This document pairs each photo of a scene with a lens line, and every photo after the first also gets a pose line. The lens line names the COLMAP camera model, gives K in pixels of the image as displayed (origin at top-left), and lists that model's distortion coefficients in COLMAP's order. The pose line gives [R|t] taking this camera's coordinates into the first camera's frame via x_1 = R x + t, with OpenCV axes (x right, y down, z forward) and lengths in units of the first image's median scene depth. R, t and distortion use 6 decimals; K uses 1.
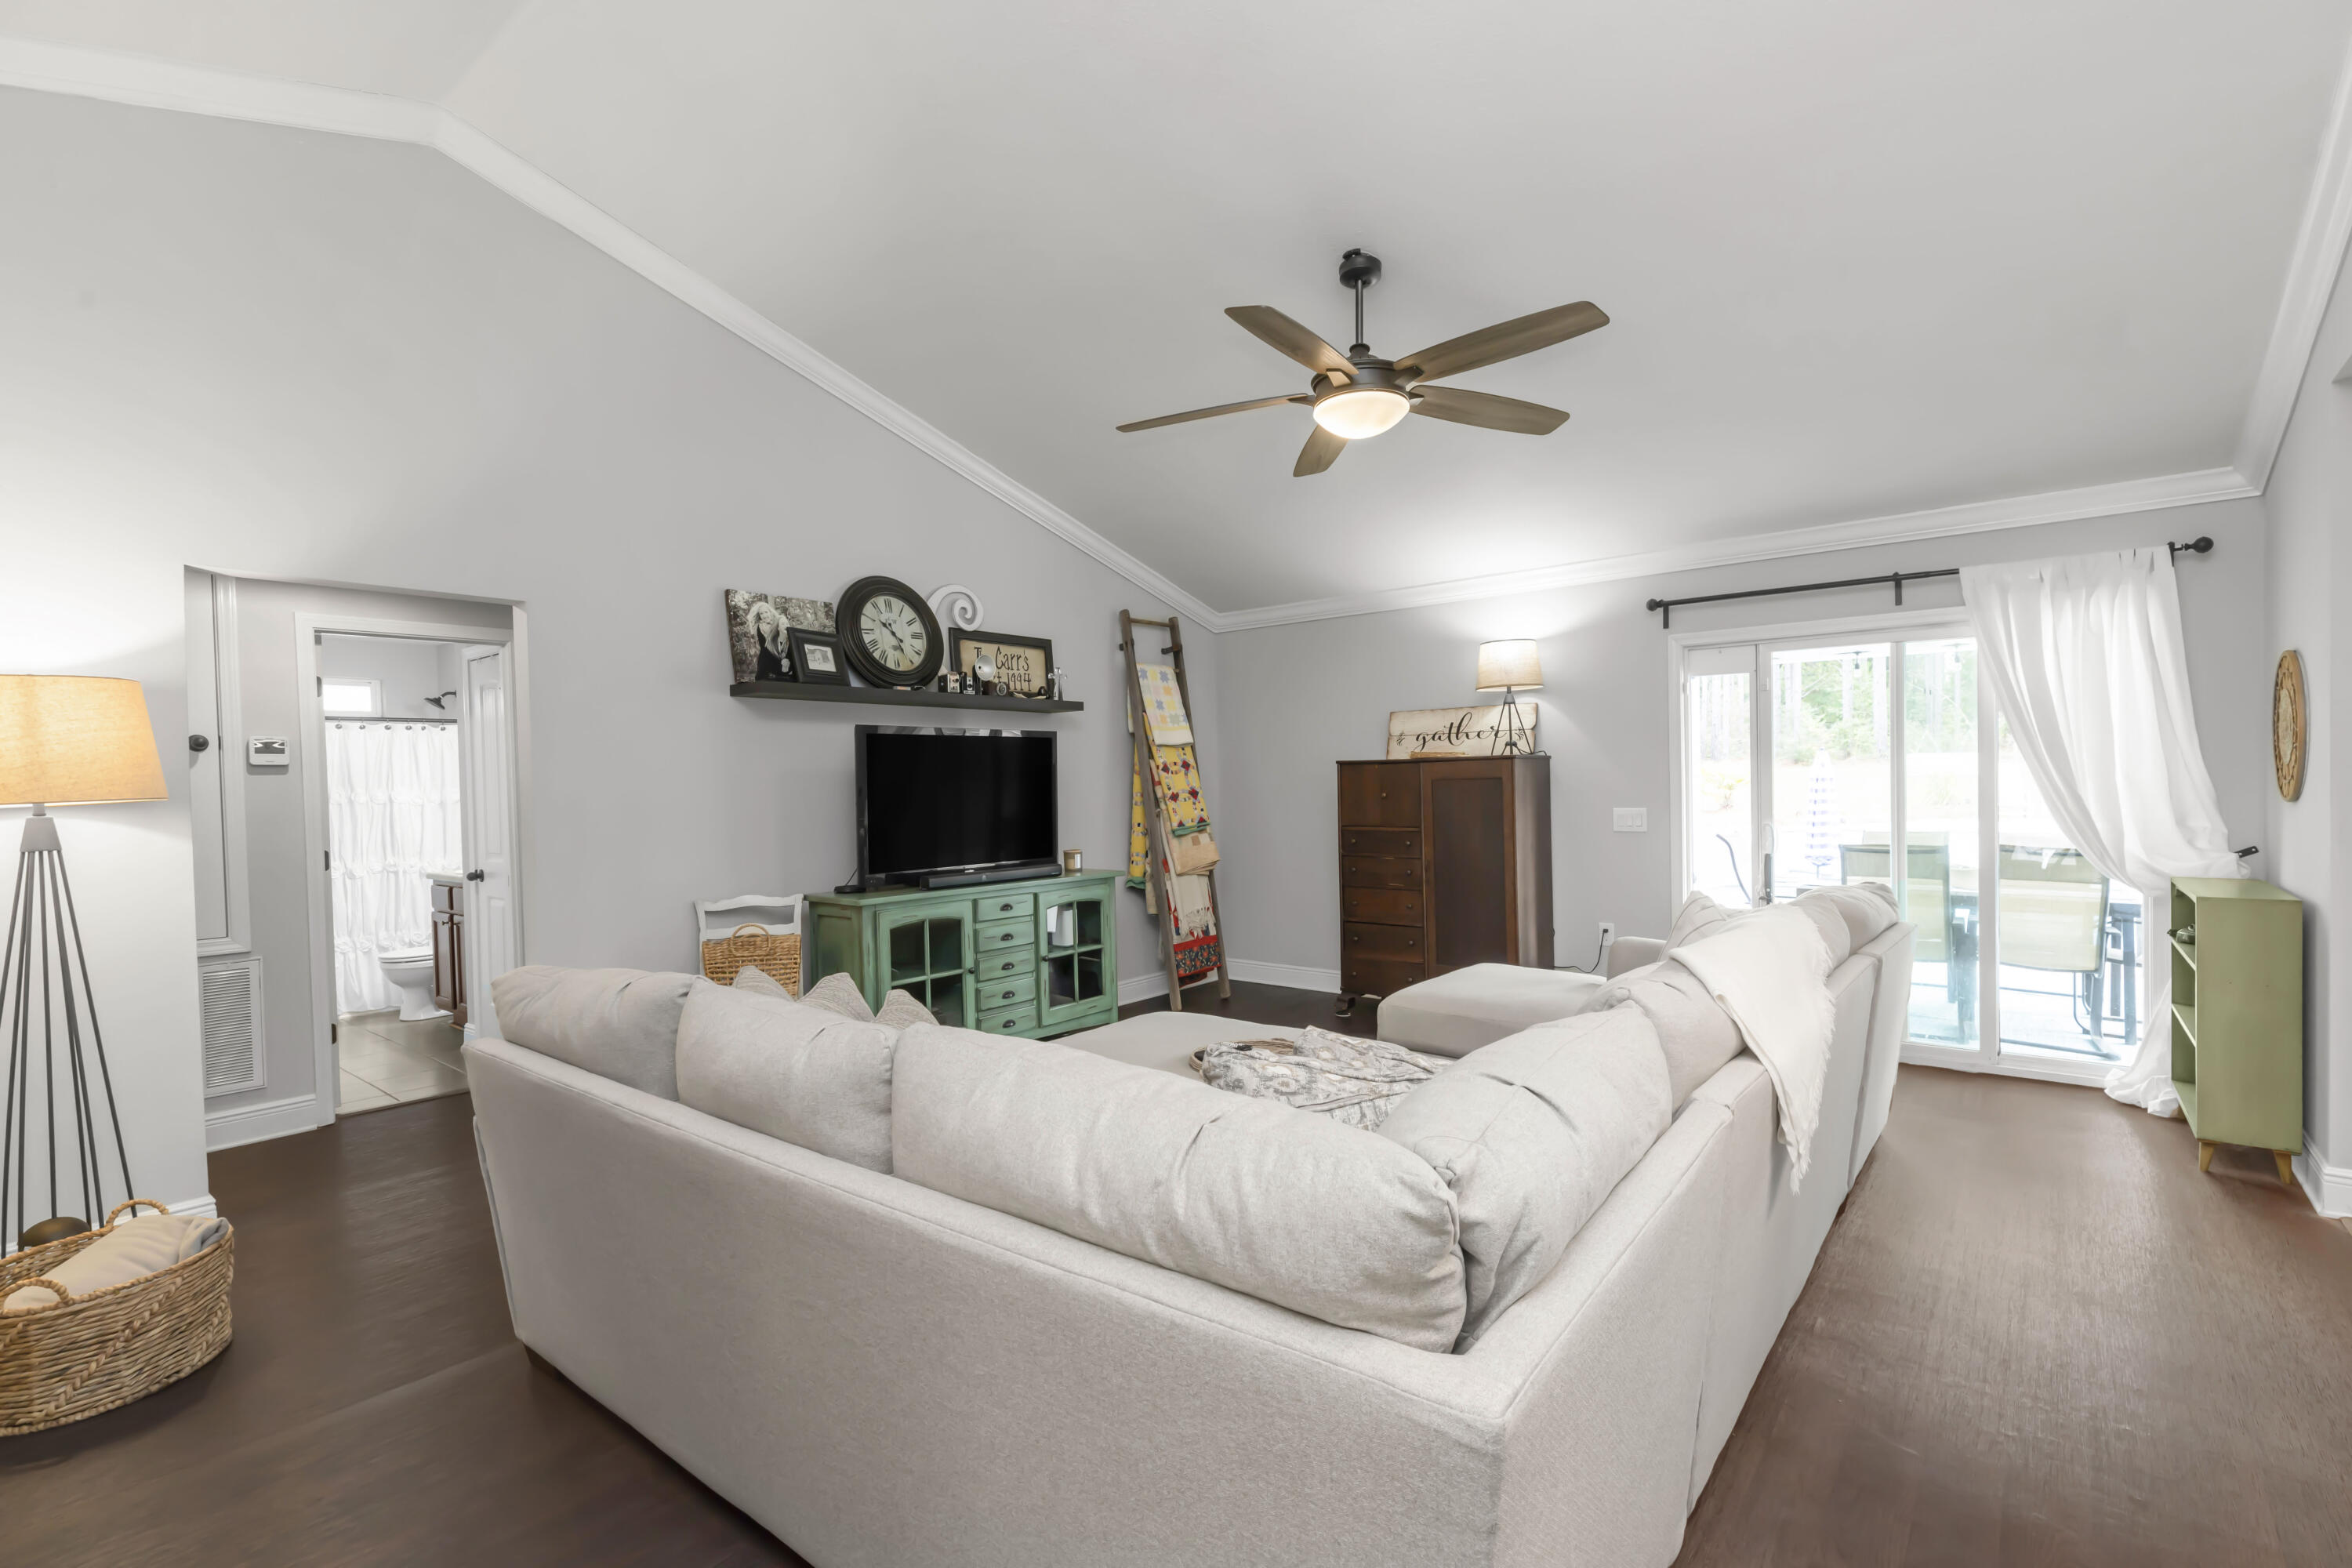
lens RADIAL K [[1050.7, 0, 1179.1], [0, 1050.7, 807.3], [0, 0, 1]] dist [-0.003394, -0.000461]
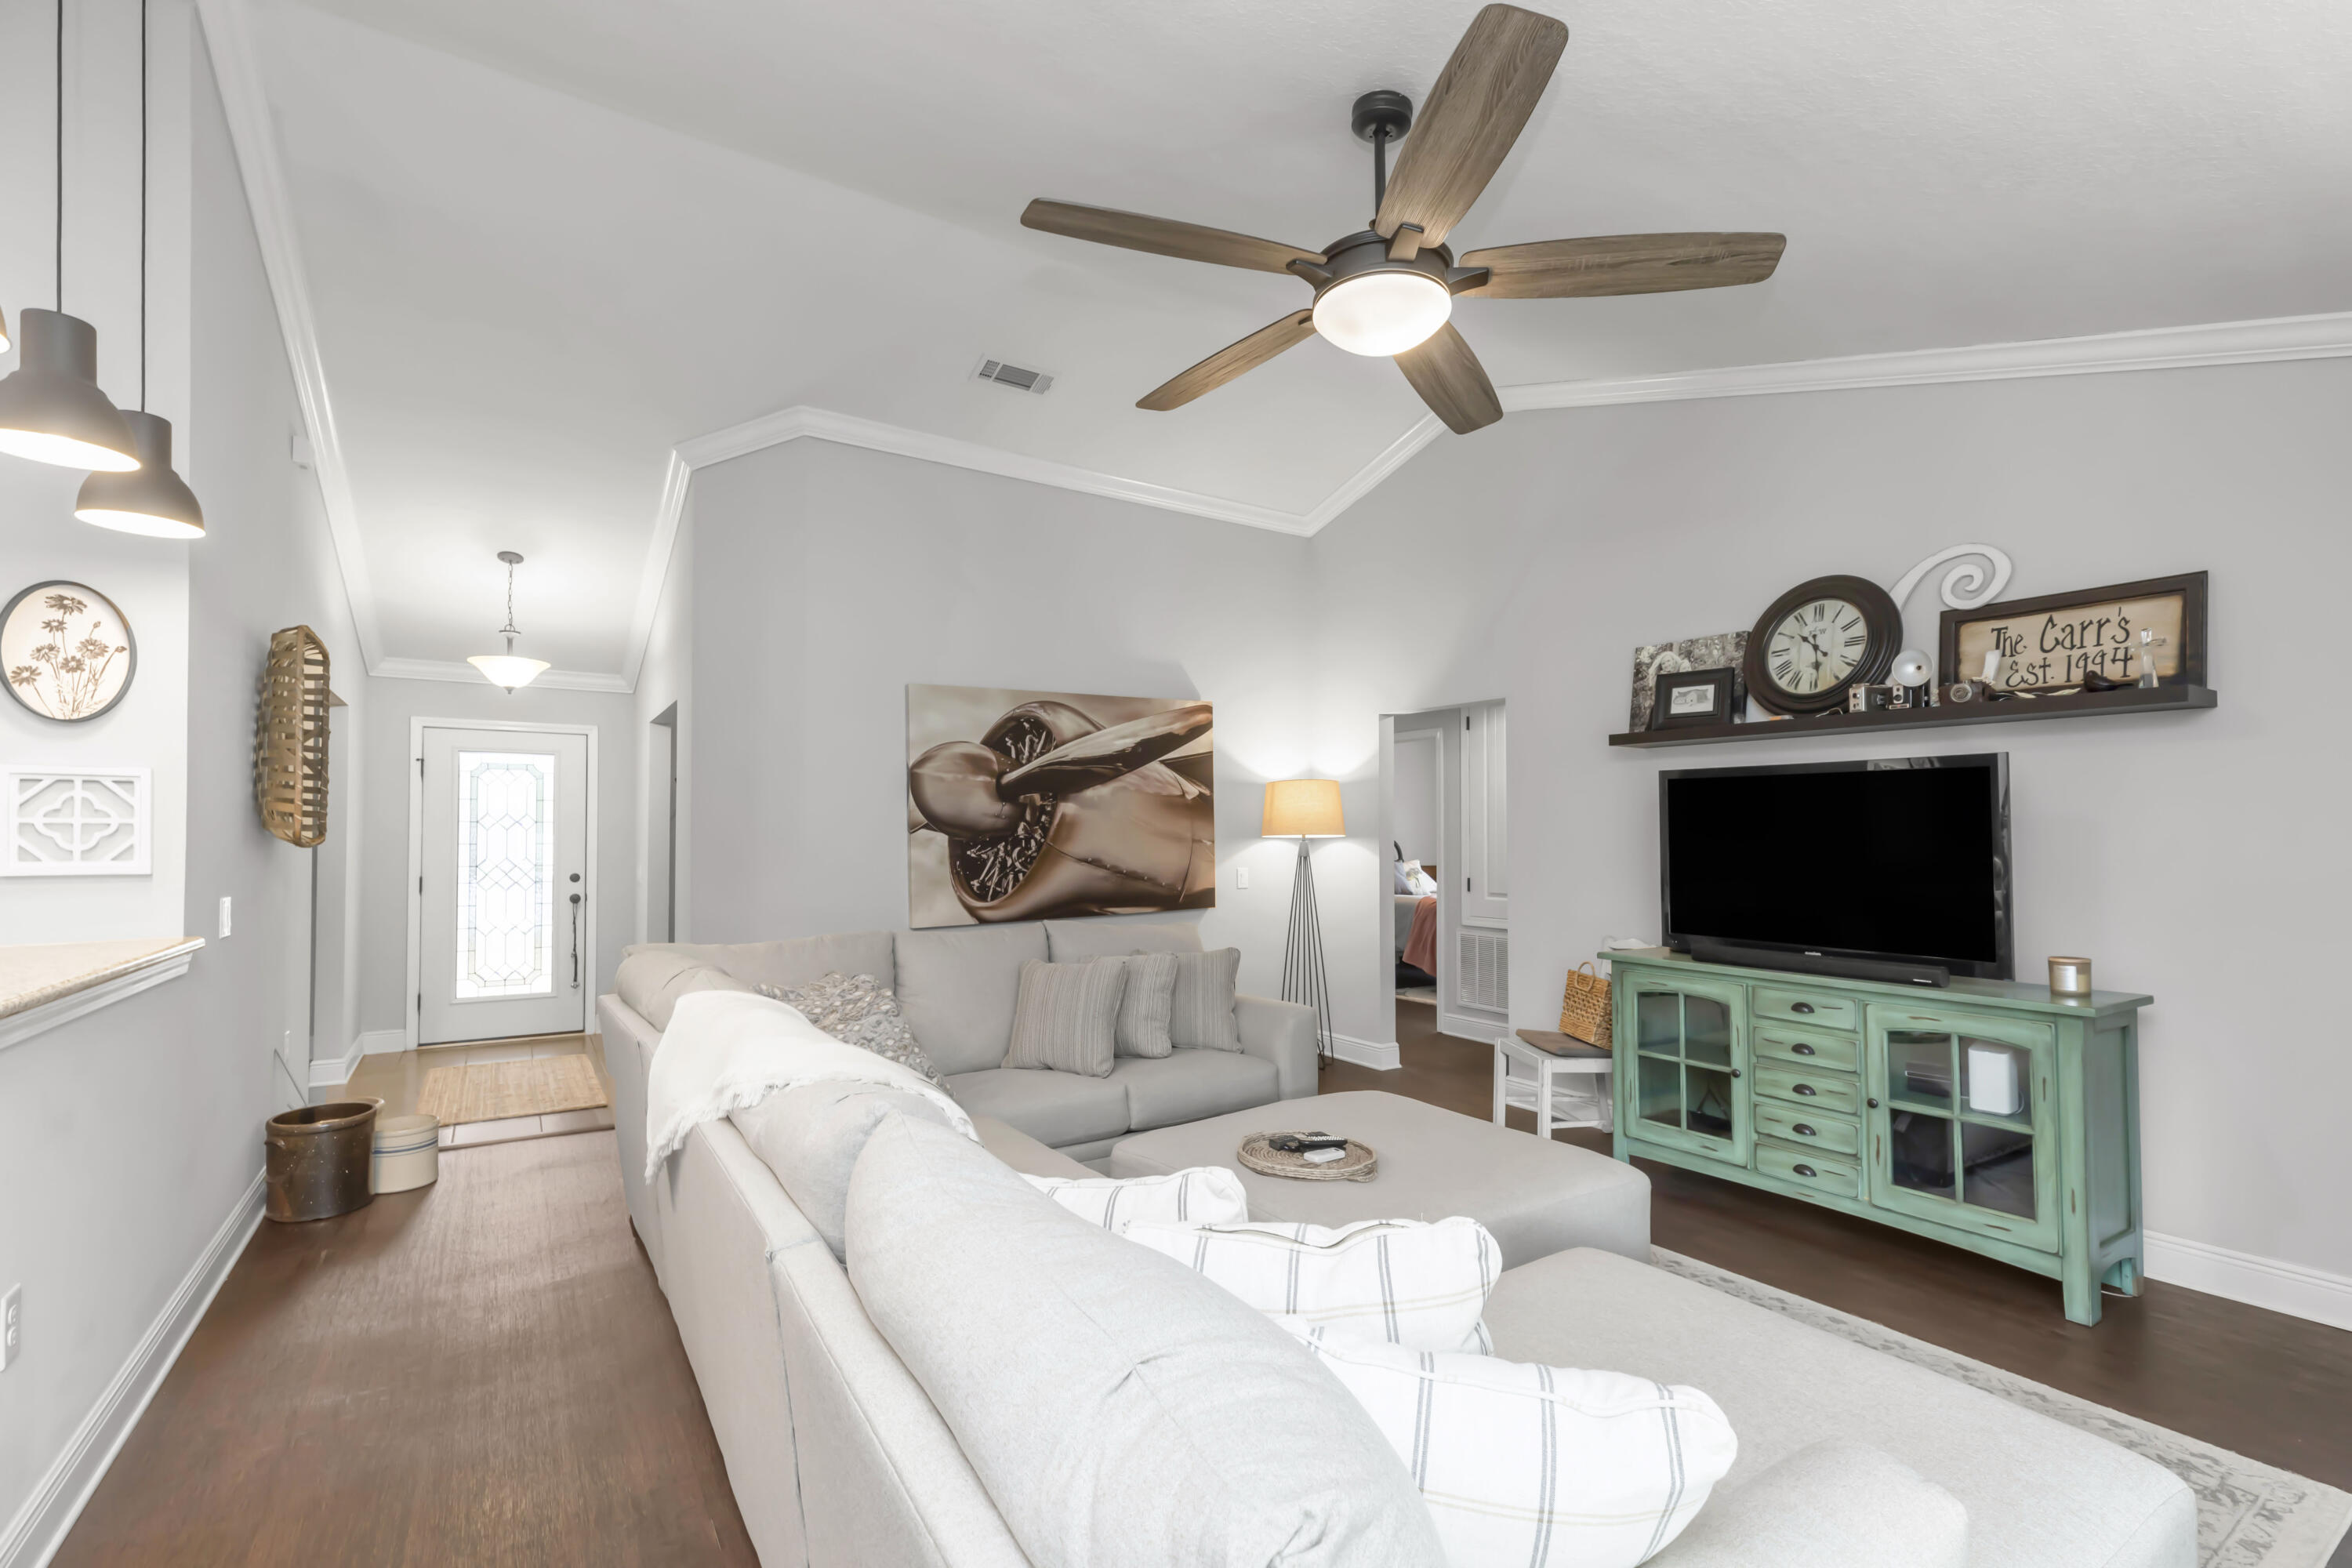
lens RADIAL K [[1056.1, 0, 1180.0], [0, 1056.1, 797.4], [0, 0, 1]] dist [0.005391, -0.000260]
pose [[-0.303046, -0.013897, -0.952875, 0.674077], [-0.021512, 0.999739, -0.007739, -0.035628], [0.952733, 0.018153, -0.303266, 0.820689]]
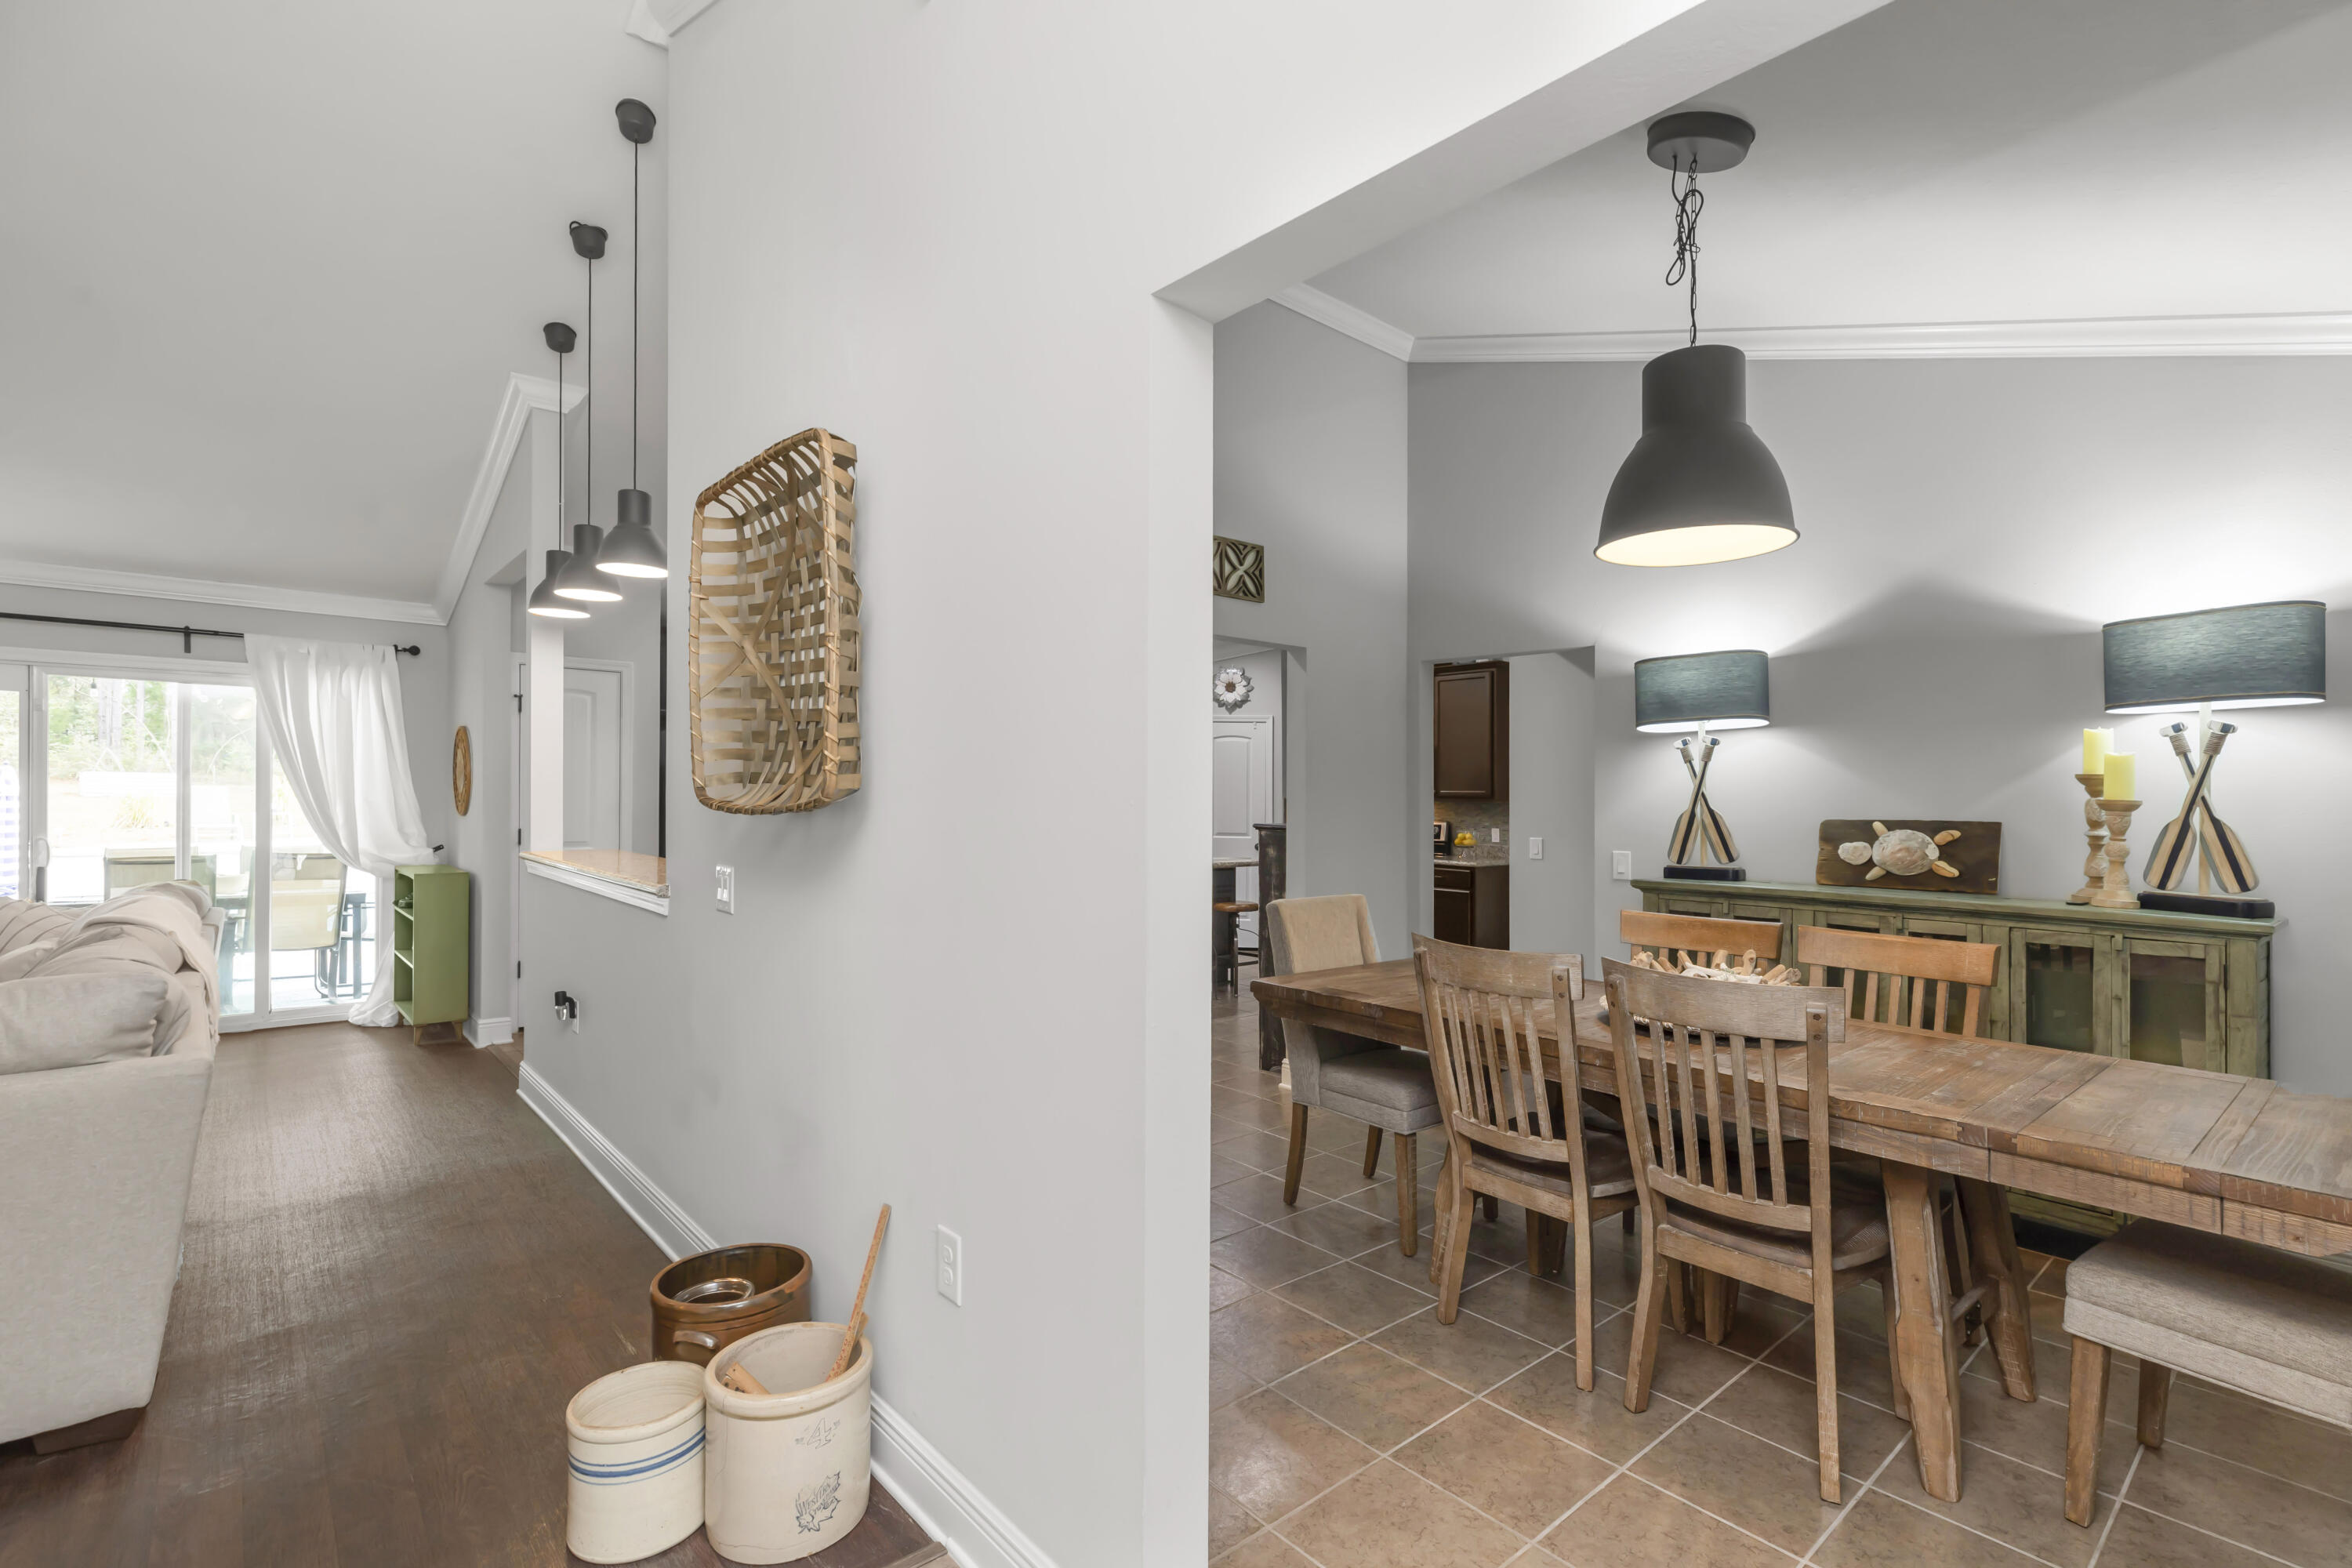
lens RADIAL K [[1056.1, 0, 1180.0], [0, 1056.1, 797.4], [0, 0, 1]] dist [0.005391, -0.000260]
pose [[0.148778, 0.021493, 0.988637, -0.330792], [0.011246, 0.999662, -0.023425, 0.012636], [-0.988807, 0.014604, 0.148486, -0.290553]]
